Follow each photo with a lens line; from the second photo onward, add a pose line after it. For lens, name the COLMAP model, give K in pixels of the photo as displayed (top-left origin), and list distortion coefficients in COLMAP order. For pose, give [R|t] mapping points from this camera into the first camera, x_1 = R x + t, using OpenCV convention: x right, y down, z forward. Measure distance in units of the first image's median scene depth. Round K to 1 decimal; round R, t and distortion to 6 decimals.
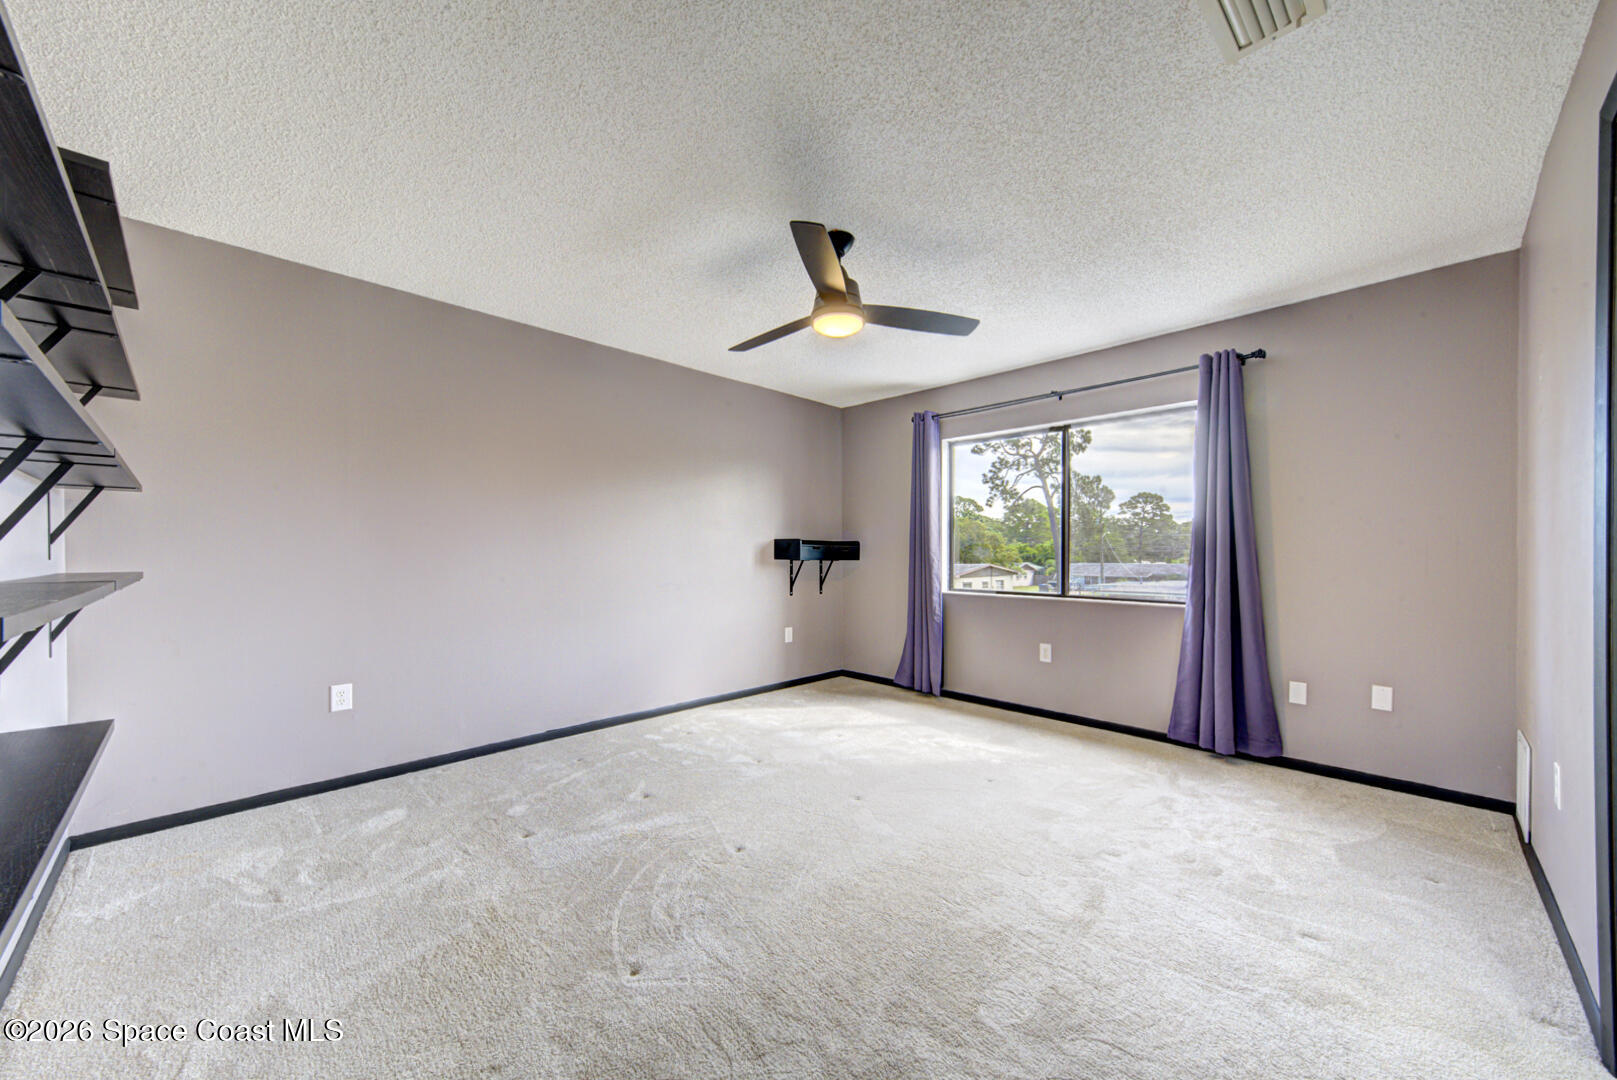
lens RADIAL K [[593.6, 0, 800.6], [0, 593.6, 551.0], [0, 0, 1]] dist [0.000950, -0.000068]
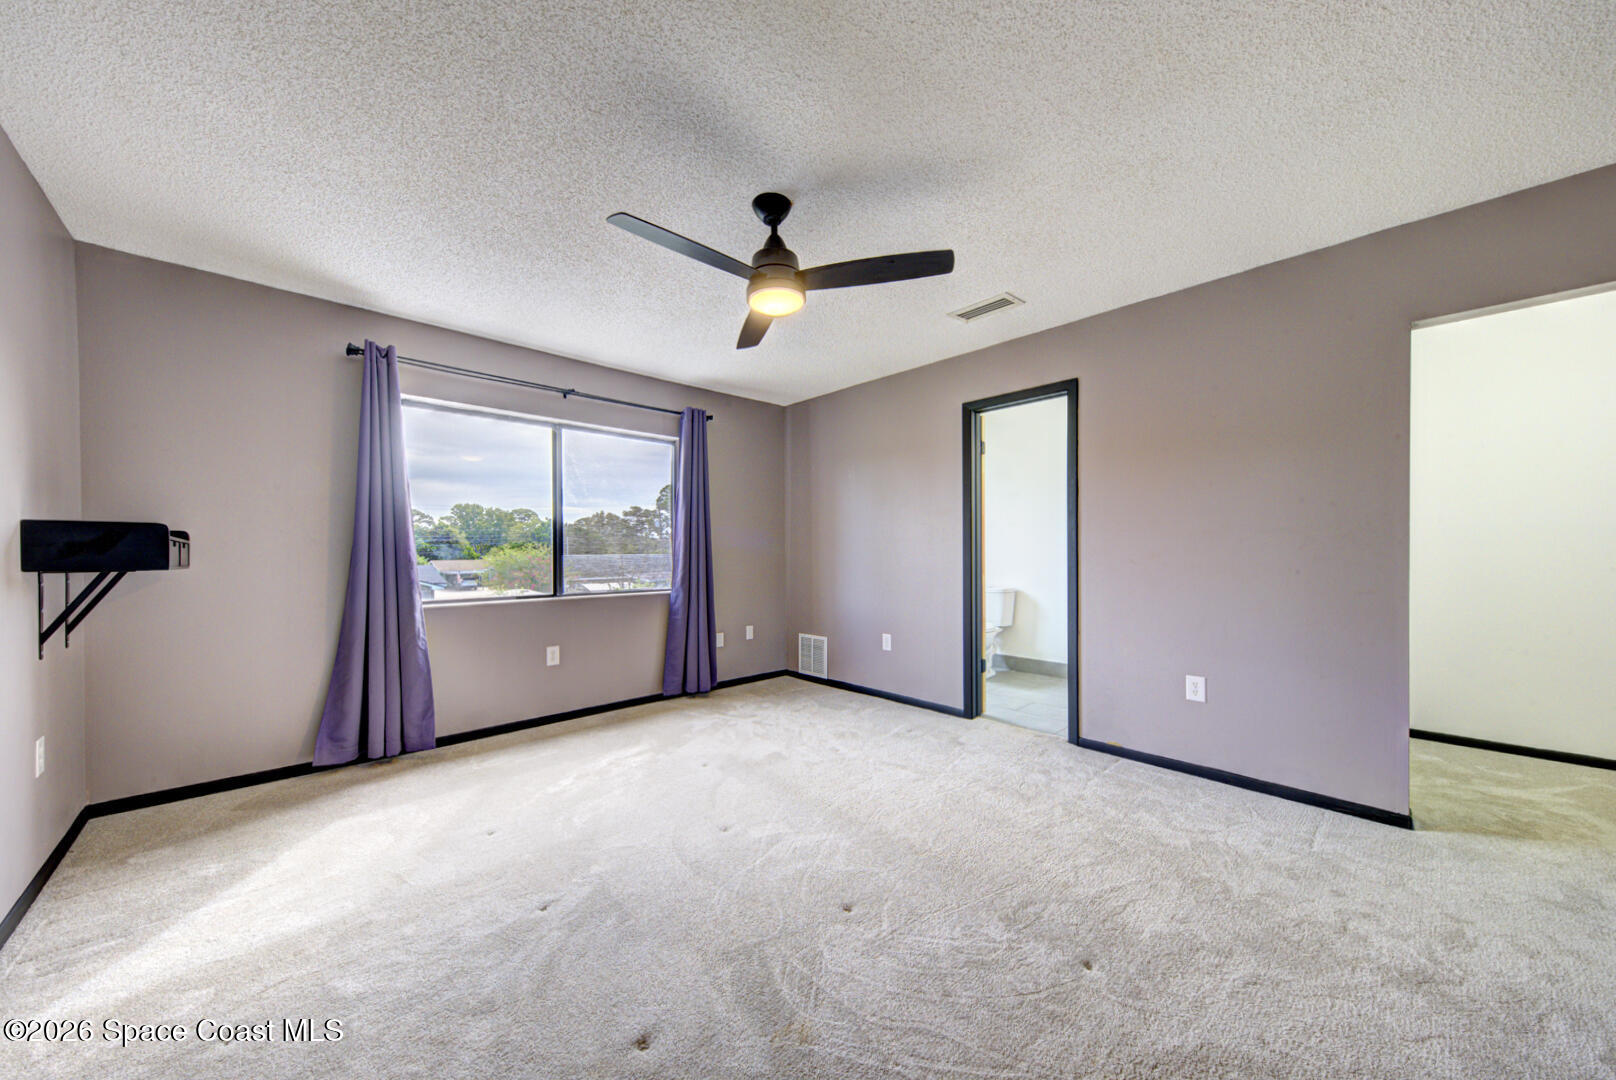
lens RADIAL K [[555.3, 0, 807.3], [0, 555.3, 550.6], [0, 0, 1]] dist [0.002727, -0.000972]
pose [[0.012074, -0.001885, 0.999925, -0.513555], [0.000533, 0.999998, 0.001879, -0.000401], [-0.999927, 0.000510, 0.012075, 0.611375]]
